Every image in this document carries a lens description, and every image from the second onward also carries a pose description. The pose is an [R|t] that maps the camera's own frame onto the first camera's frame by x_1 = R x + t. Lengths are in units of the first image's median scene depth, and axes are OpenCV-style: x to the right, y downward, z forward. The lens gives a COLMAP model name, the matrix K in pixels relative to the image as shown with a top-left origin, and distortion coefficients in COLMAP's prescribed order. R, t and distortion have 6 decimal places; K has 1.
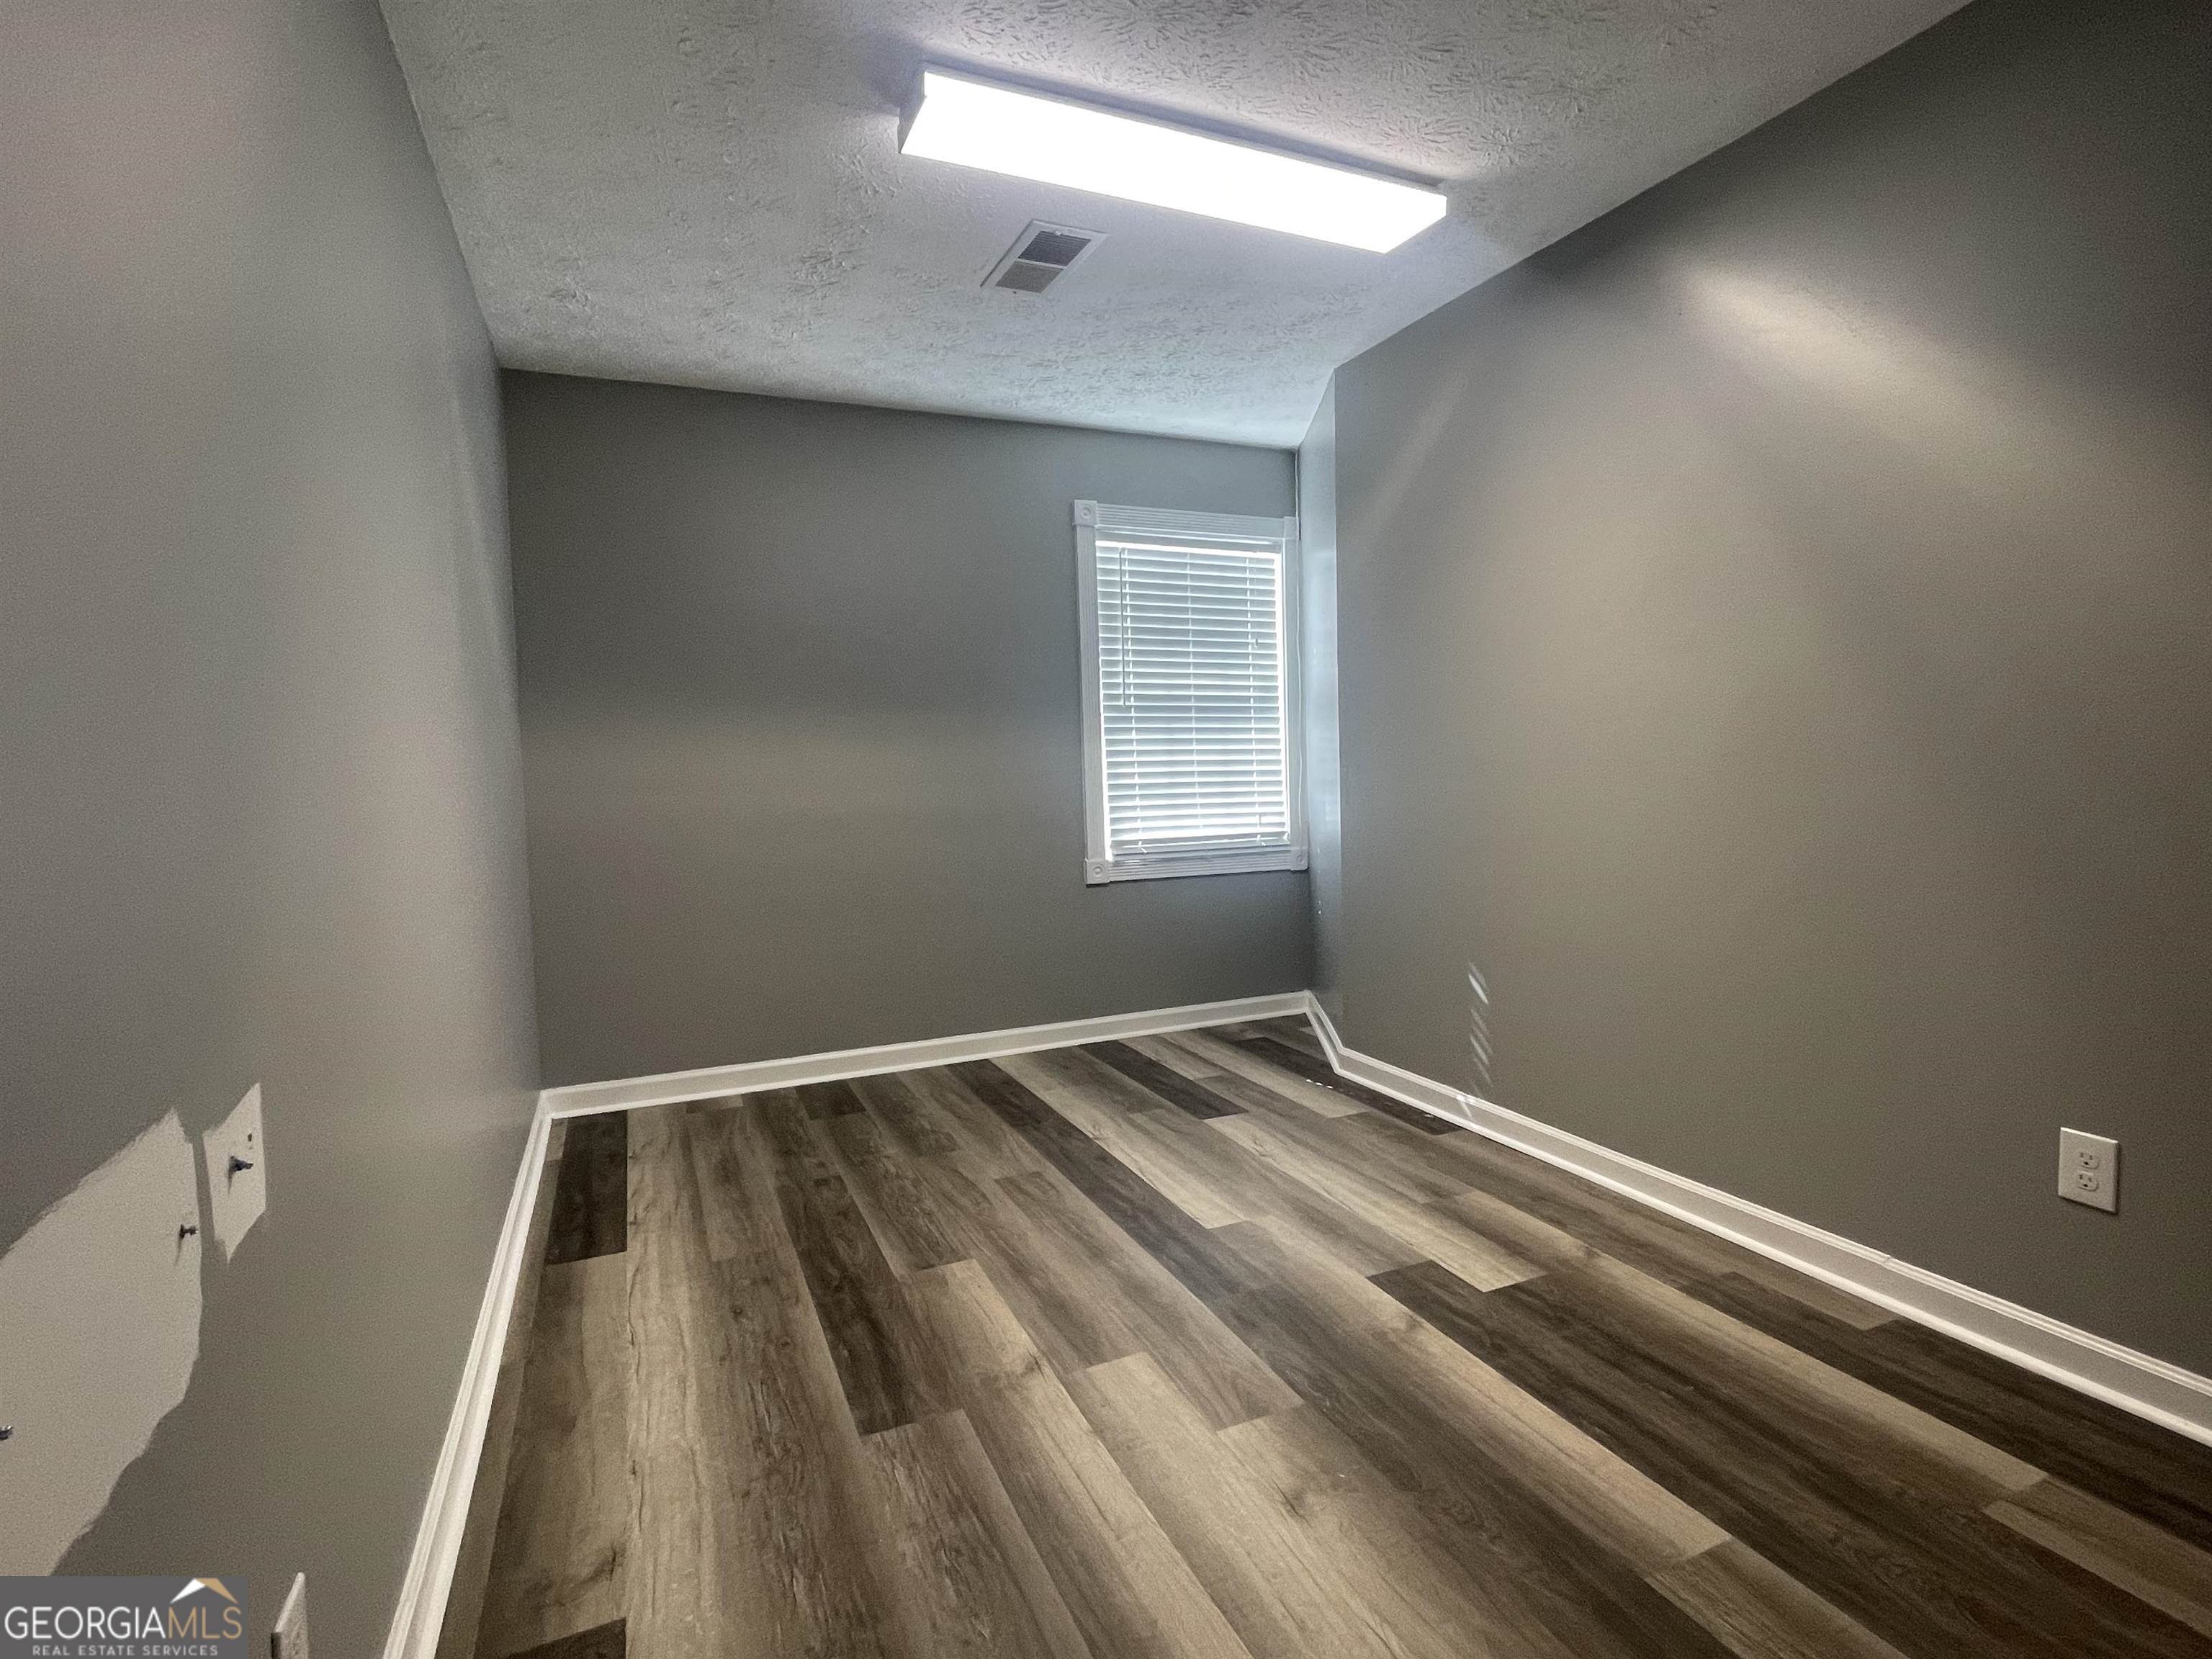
lens RADIAL K [[1090.2, 0, 1116.4], [0, 1090.2, 829.2], [0, 0, 1]] dist [0.003351, -0.000058]
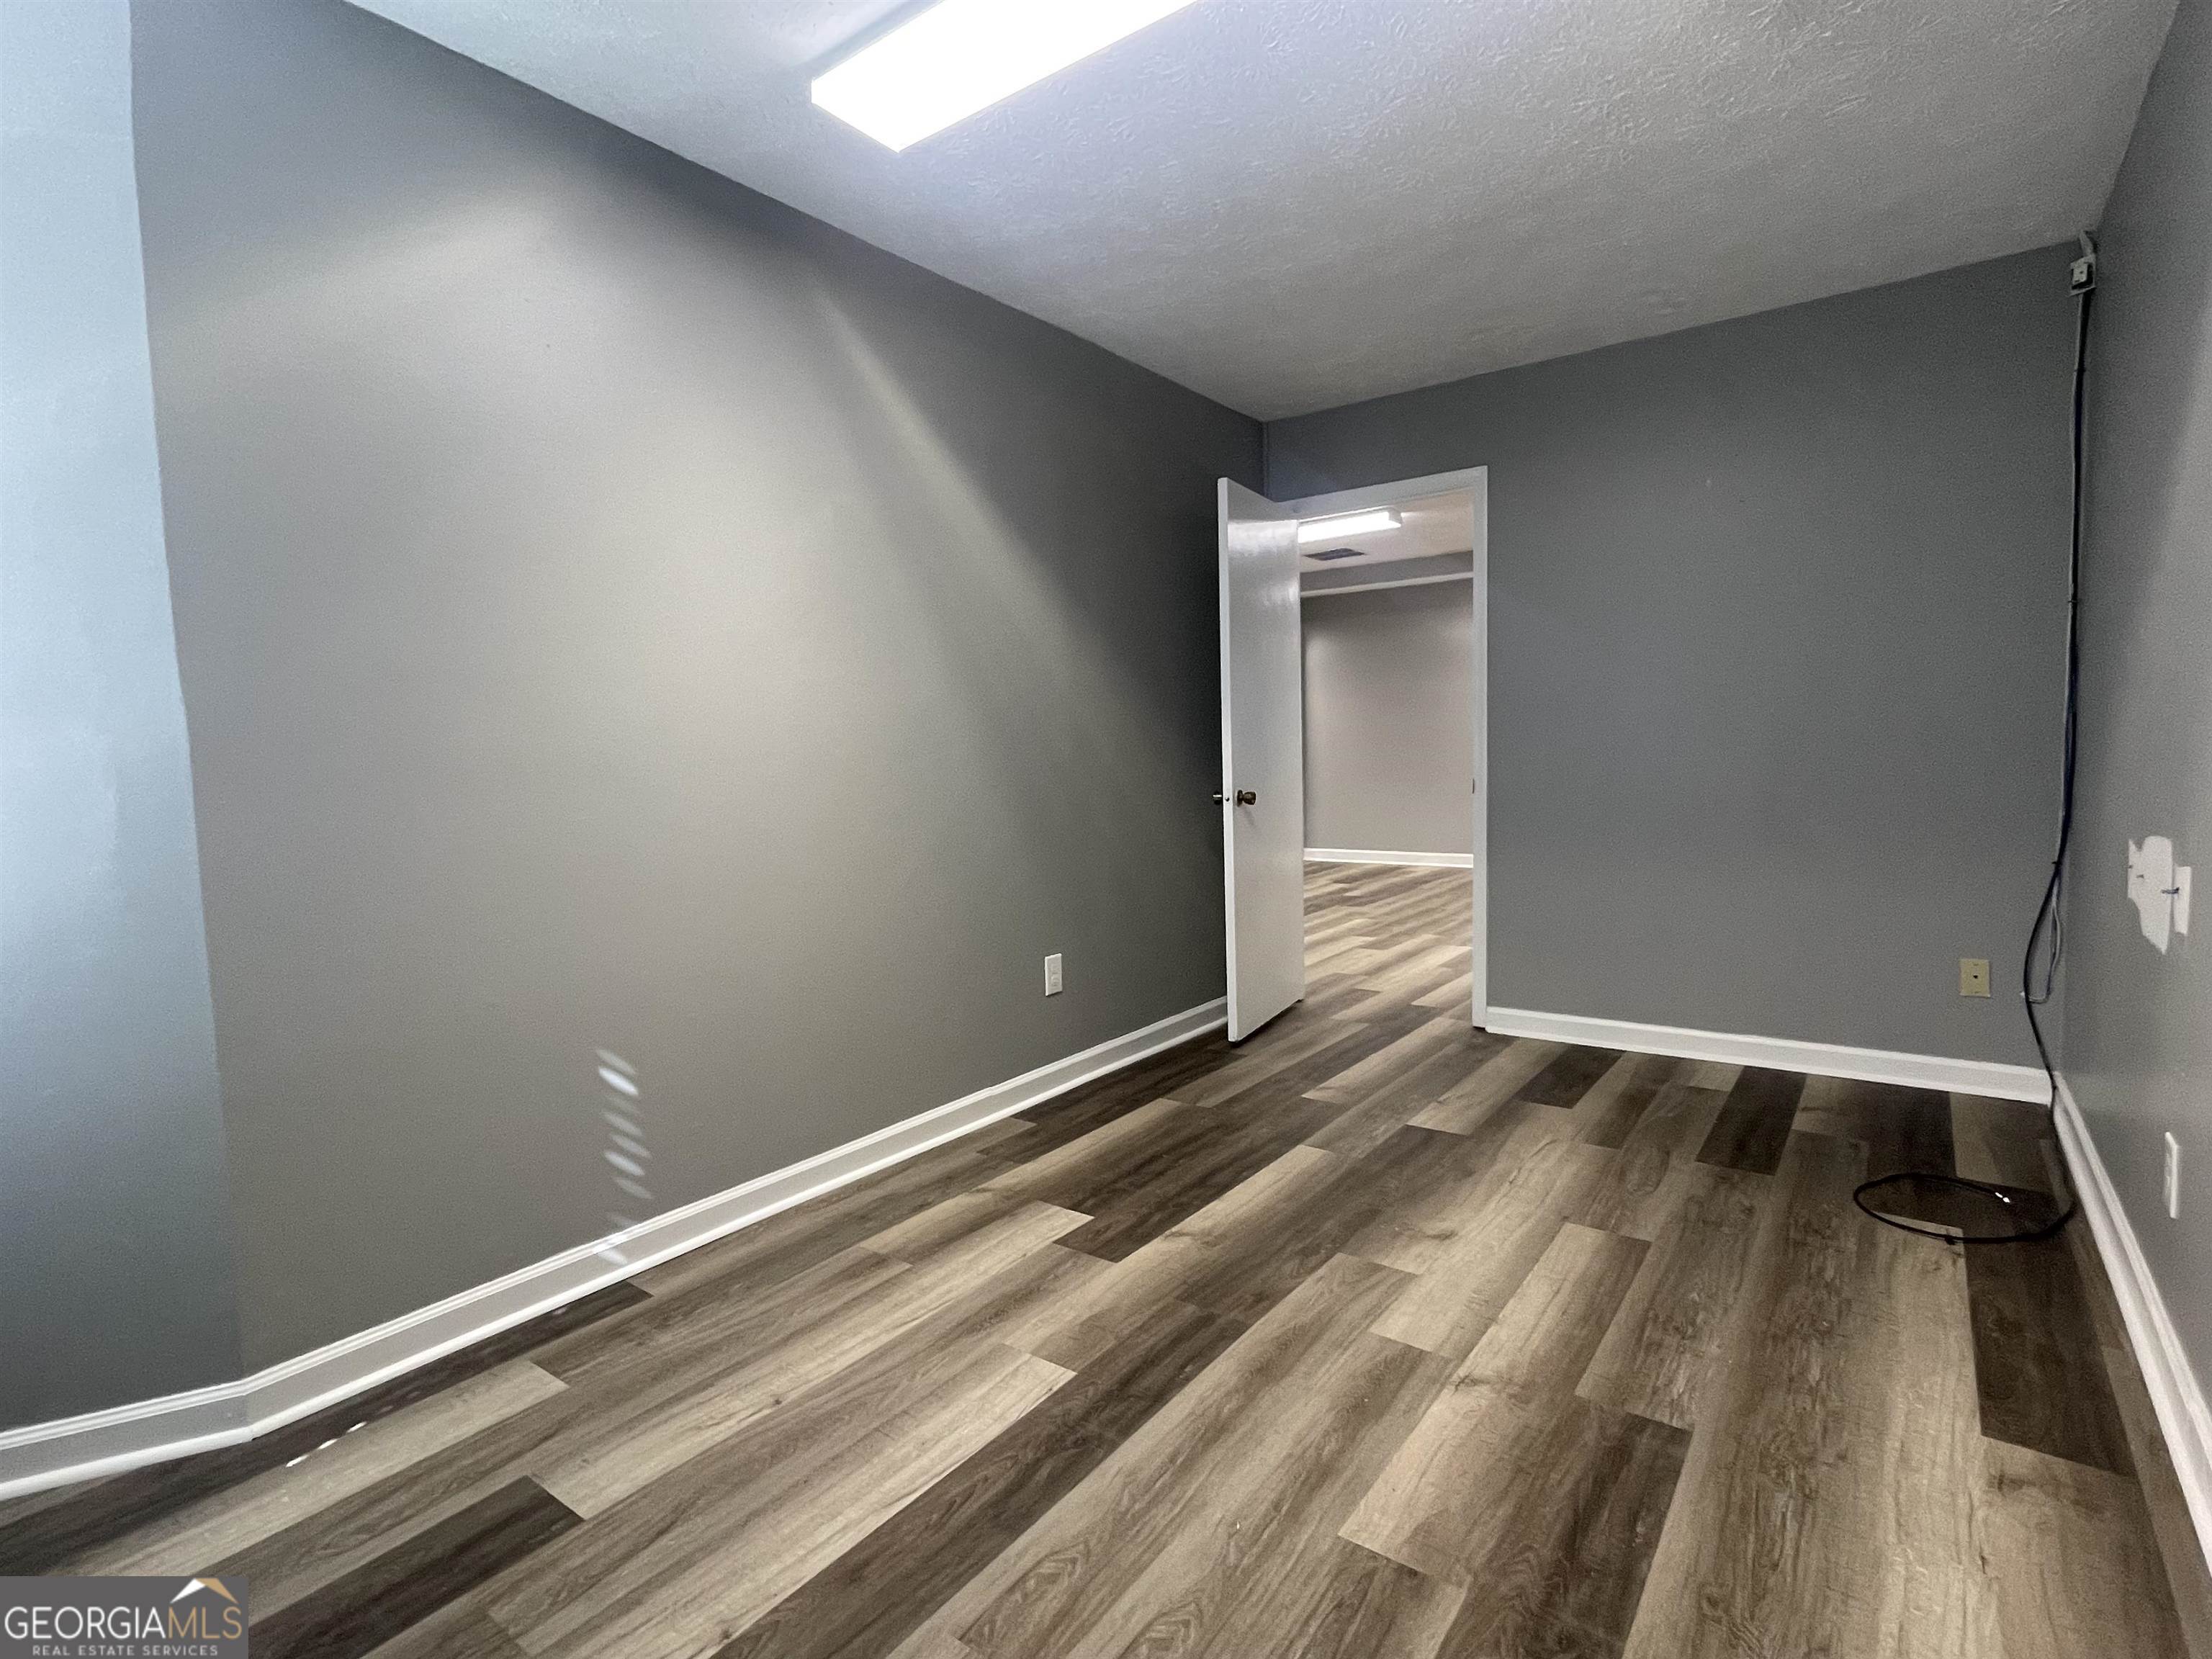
lens RADIAL K [[1116.4, 0, 1106.0], [0, 1116.4, 829.5], [0, 0, 1]] dist [-0.004674, 0.009894]
pose [[-0.495286, -0.023007, 0.868425, -0.575392], [0.096937, 0.991943, 0.081565, -0.055752], [-0.863305, 0.124581, -0.489065, 1.317704]]
